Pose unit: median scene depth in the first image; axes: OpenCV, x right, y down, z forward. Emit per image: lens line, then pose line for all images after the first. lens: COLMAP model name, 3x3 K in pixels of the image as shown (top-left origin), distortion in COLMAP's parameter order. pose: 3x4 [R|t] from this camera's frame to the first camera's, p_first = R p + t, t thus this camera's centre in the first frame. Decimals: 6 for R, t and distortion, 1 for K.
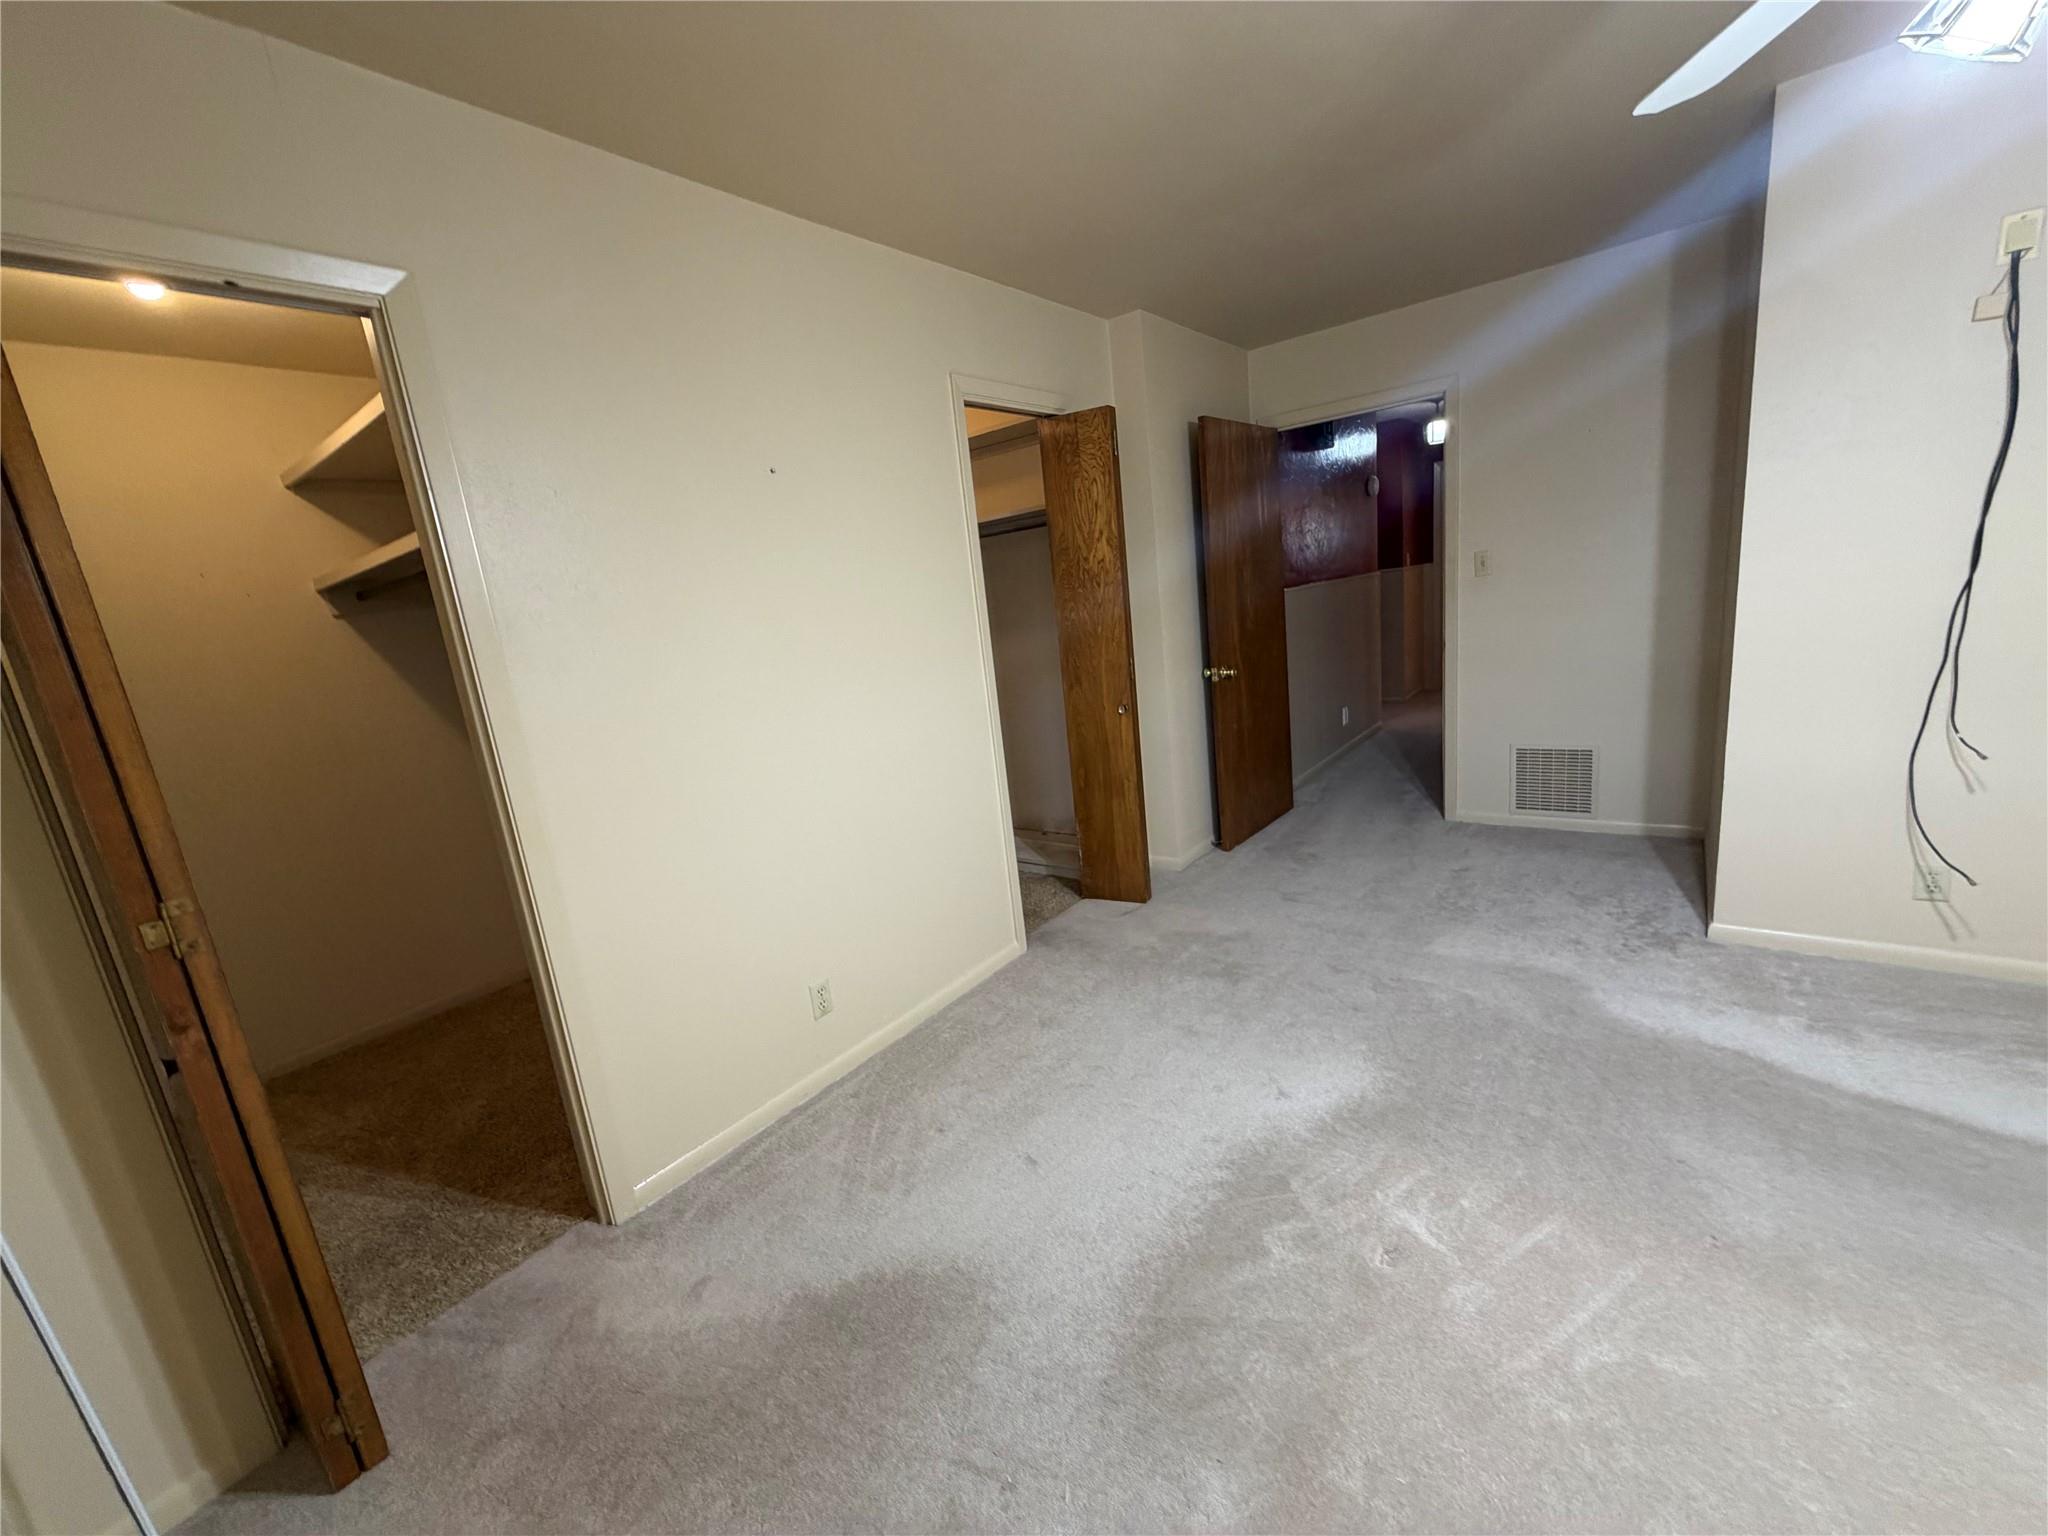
lens RADIAL K [[816.6, 0, 1021.8], [0, 816.6, 773.1], [0, 0, 1]] dist [-0.002308, 0.000268]
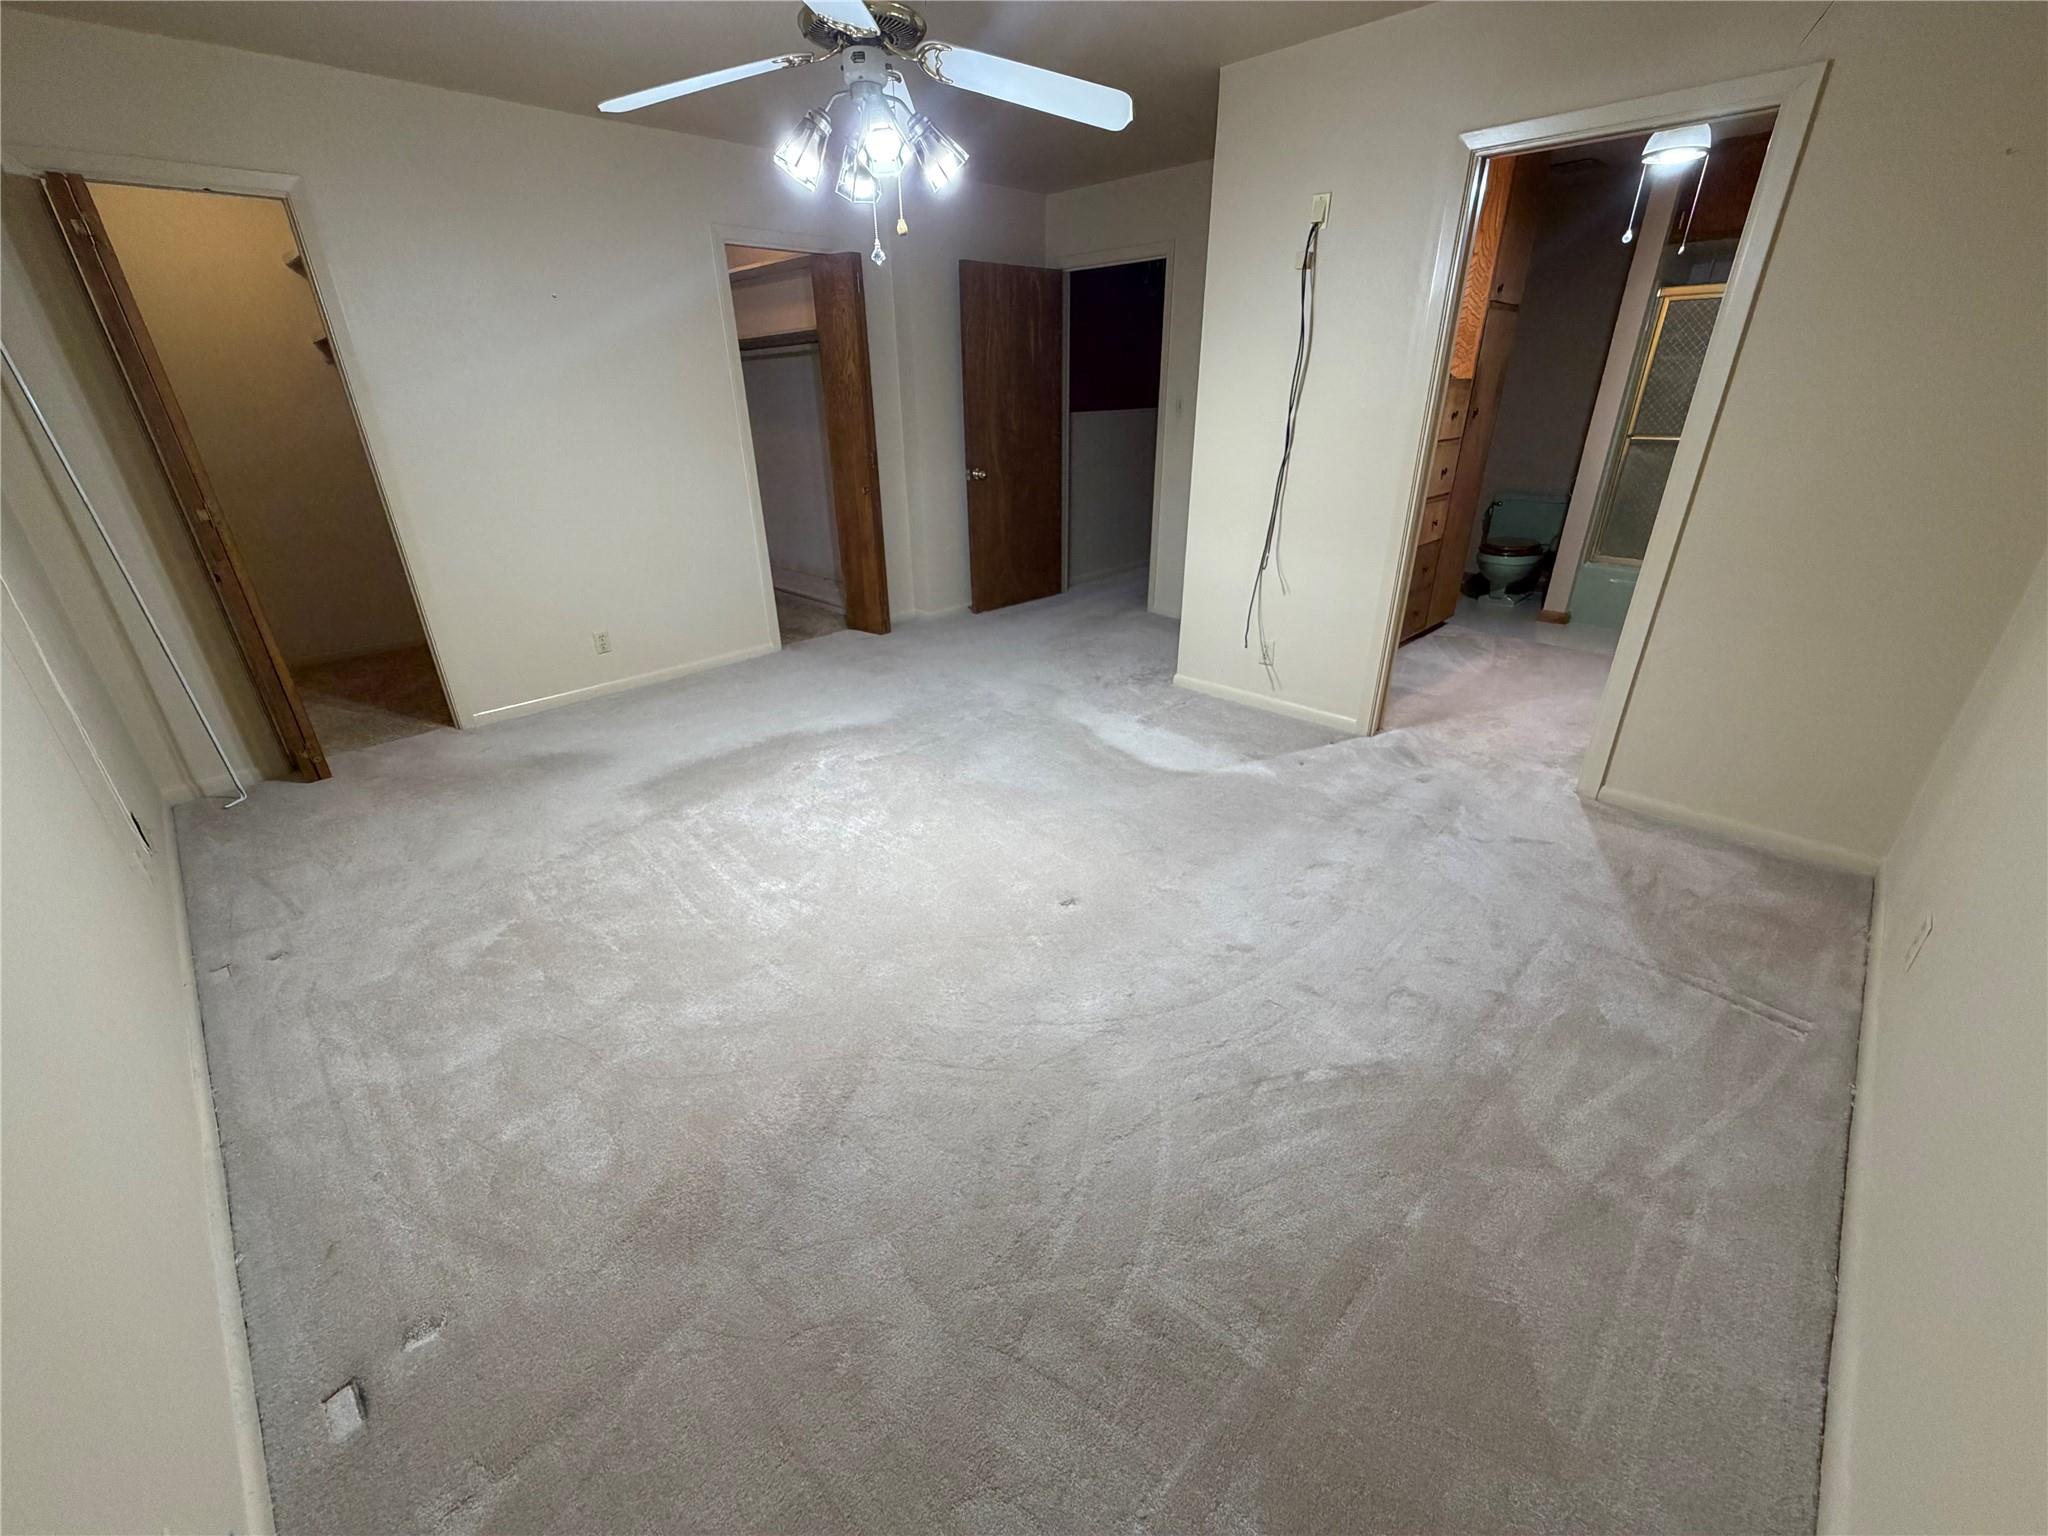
lens RADIAL K [[816.6, 0, 1023.7], [0, 816.6, 771.9], [0, 0, 1]] dist [-0.002308, 0.000268]
pose [[0.988874, 0.134337, -0.063882, 0.751490], [-0.116325, 0.966028, 0.230778, 0.045773], [0.092714, -0.220779, 0.970907, -0.604204]]
